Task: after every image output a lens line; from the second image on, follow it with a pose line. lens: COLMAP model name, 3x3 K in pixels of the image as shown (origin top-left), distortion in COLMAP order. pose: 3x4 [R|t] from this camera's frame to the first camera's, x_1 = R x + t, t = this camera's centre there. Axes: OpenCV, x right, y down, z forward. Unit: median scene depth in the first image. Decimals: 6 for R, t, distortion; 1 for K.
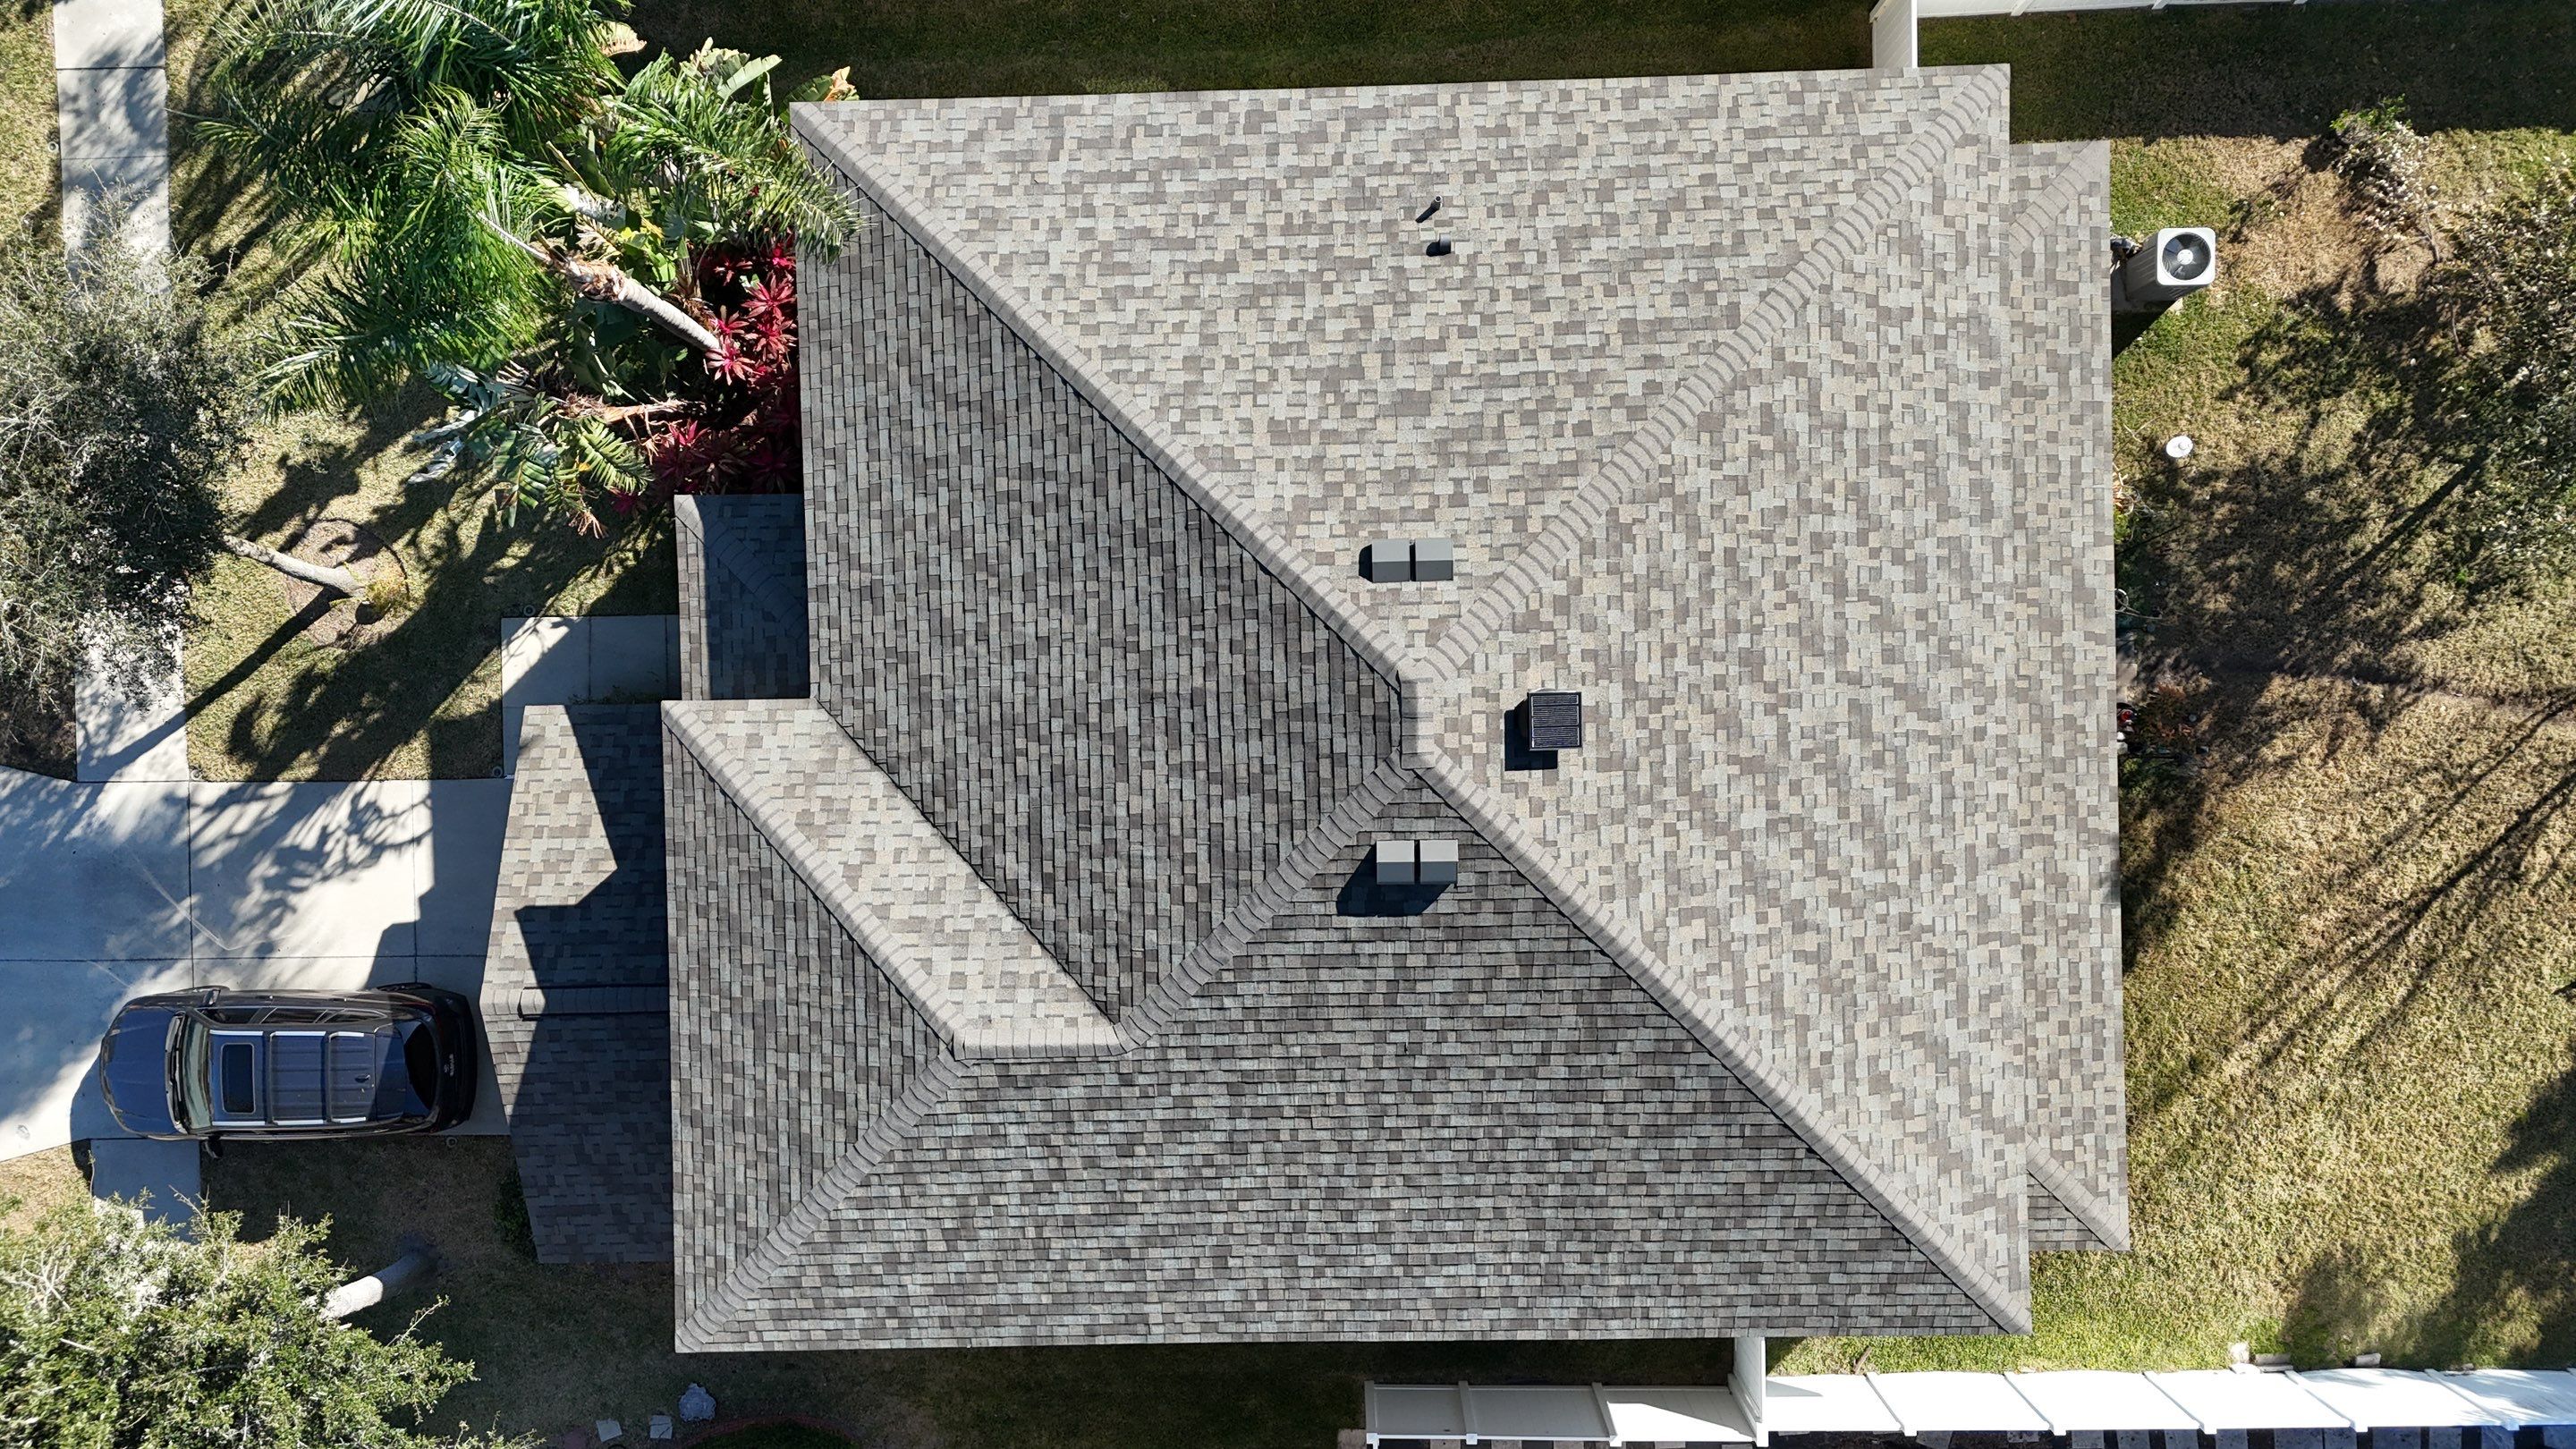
lens RADIAL K [[1889.3, 0, 1287.8], [0, 1889.3, 707.0], [0, 0, 1]] dist [0.064318, -0.068527]
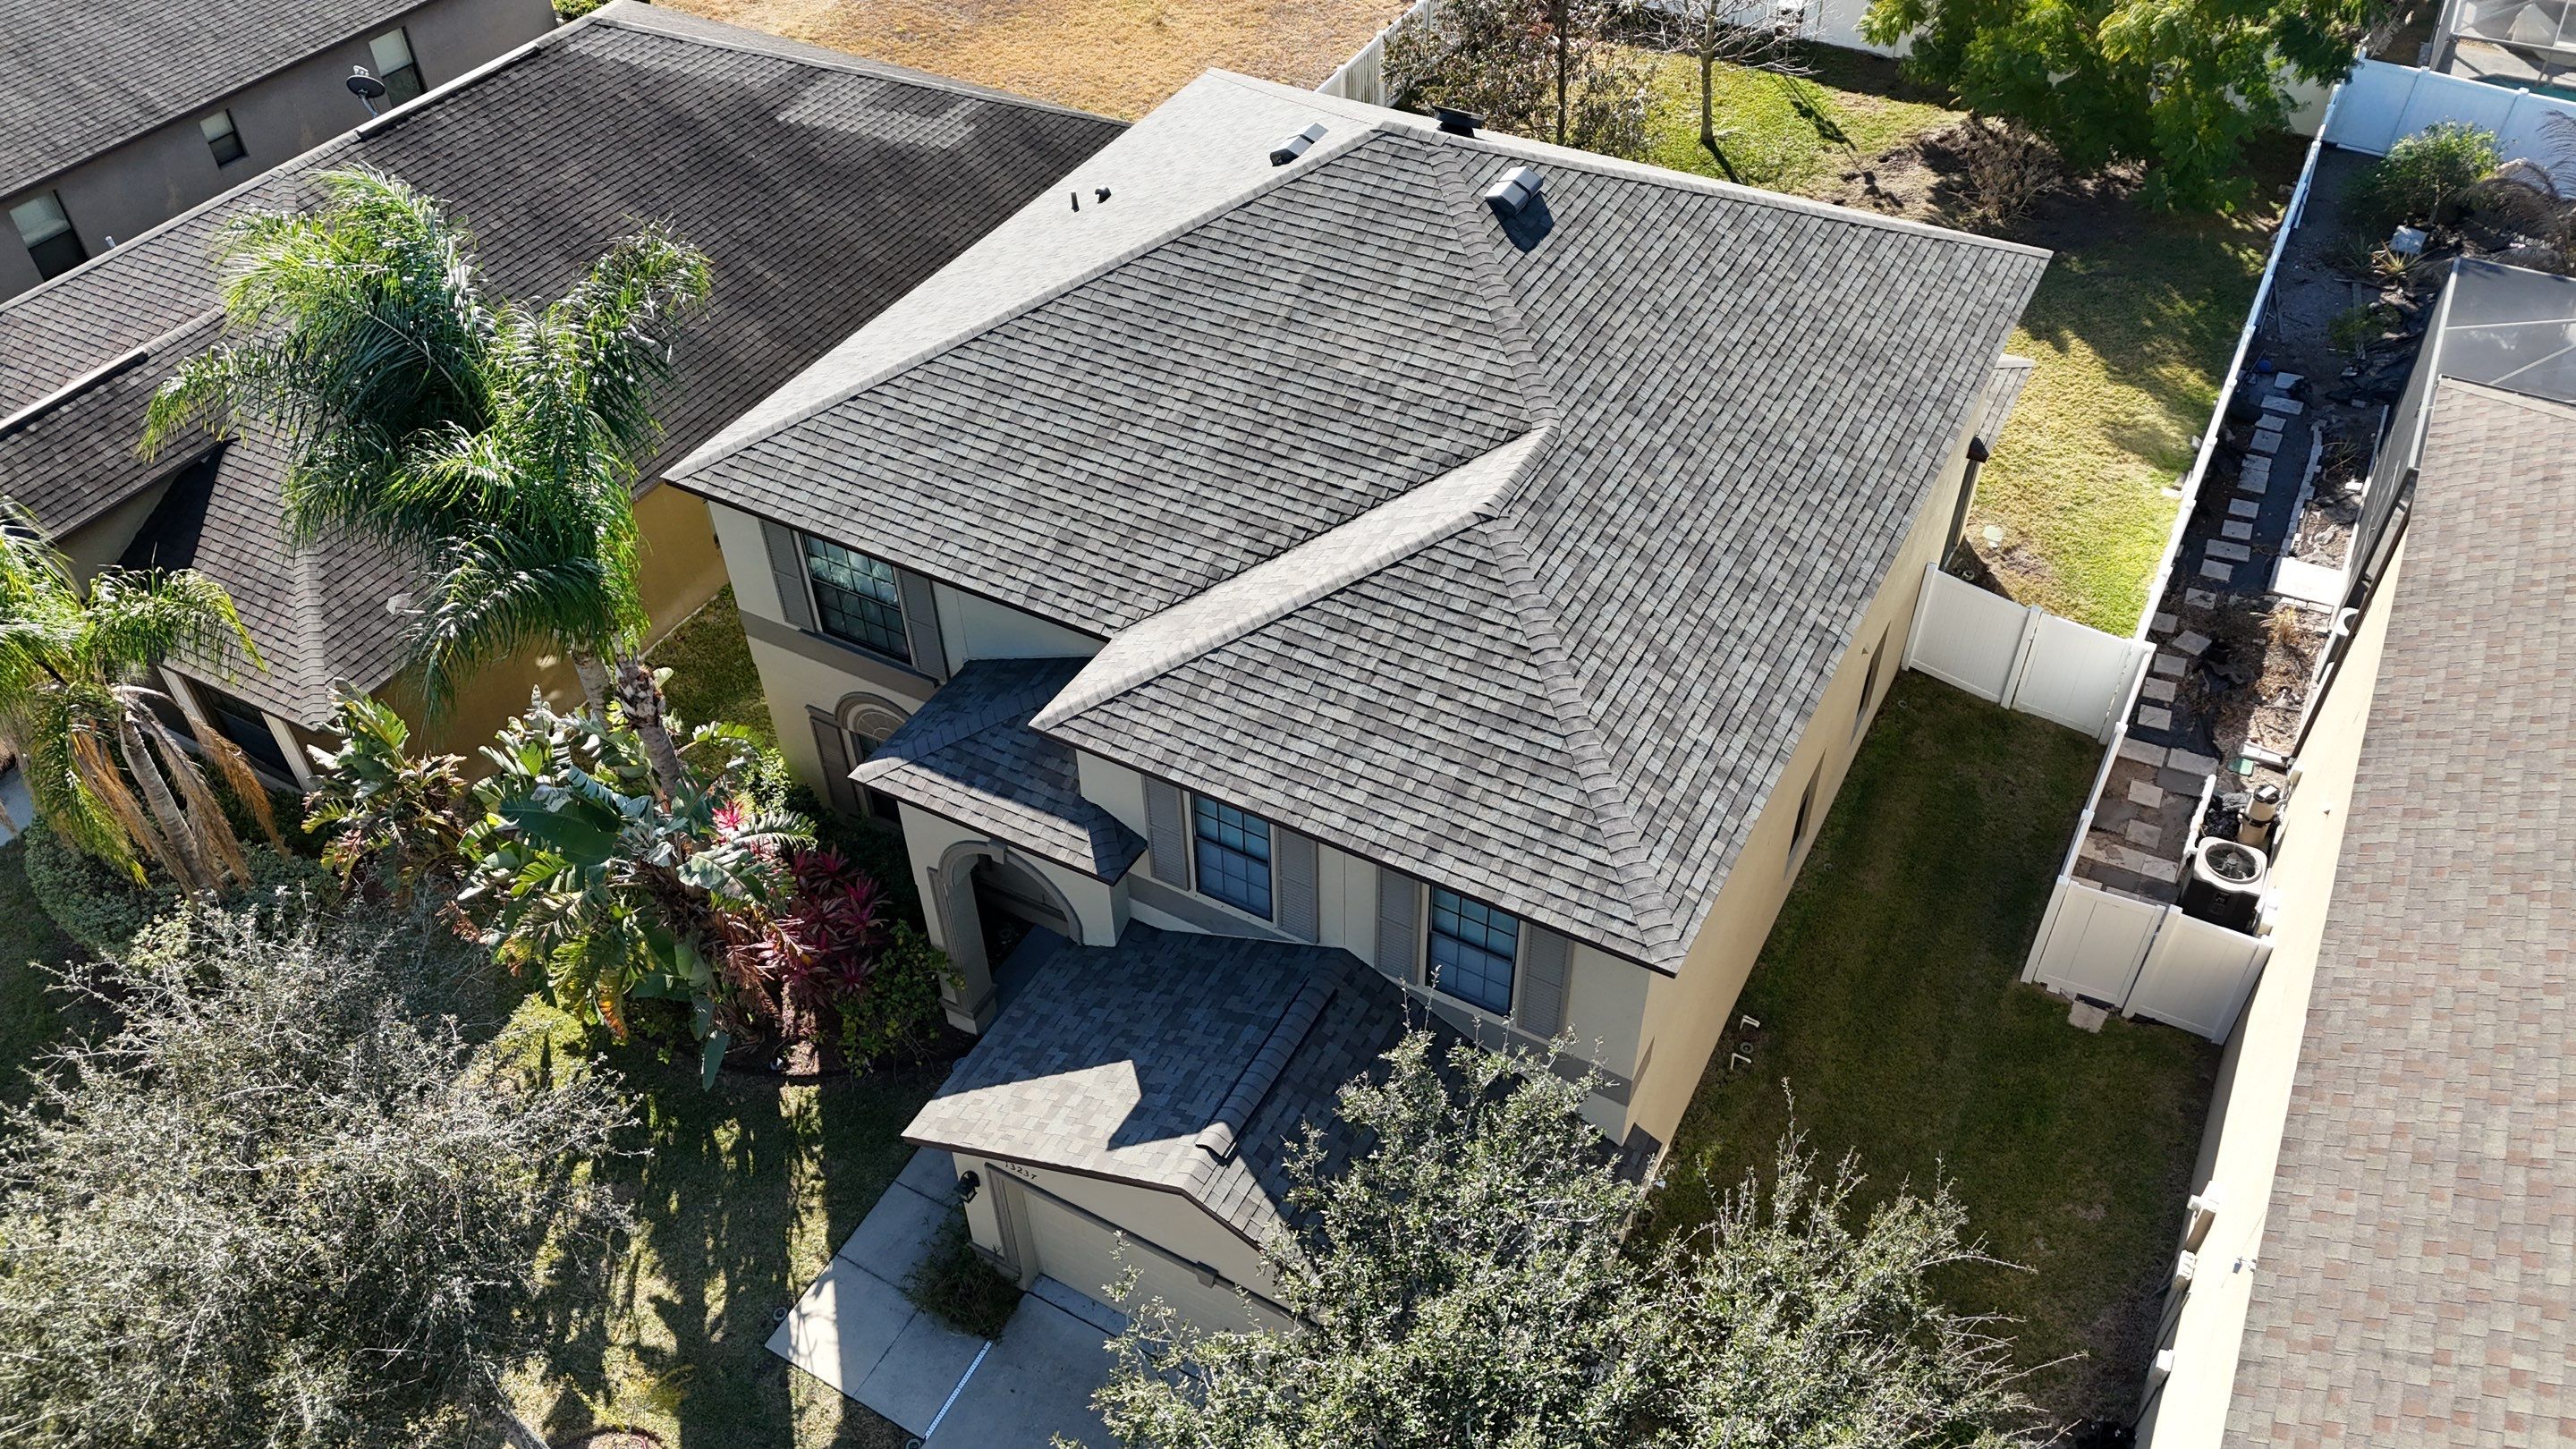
lens RADIAL K [[1889.3, 0, 1281.8], [0, 1889.3, 751.1], [0, 0, 1]] dist [0.064318, -0.068527]
pose [[0.504055, -0.579171, 0.640695, -0.692804], [0.863644, 0.332020, -0.379318, 0.371078], [0.006967, 0.744529, 0.667554, 0.297429]]
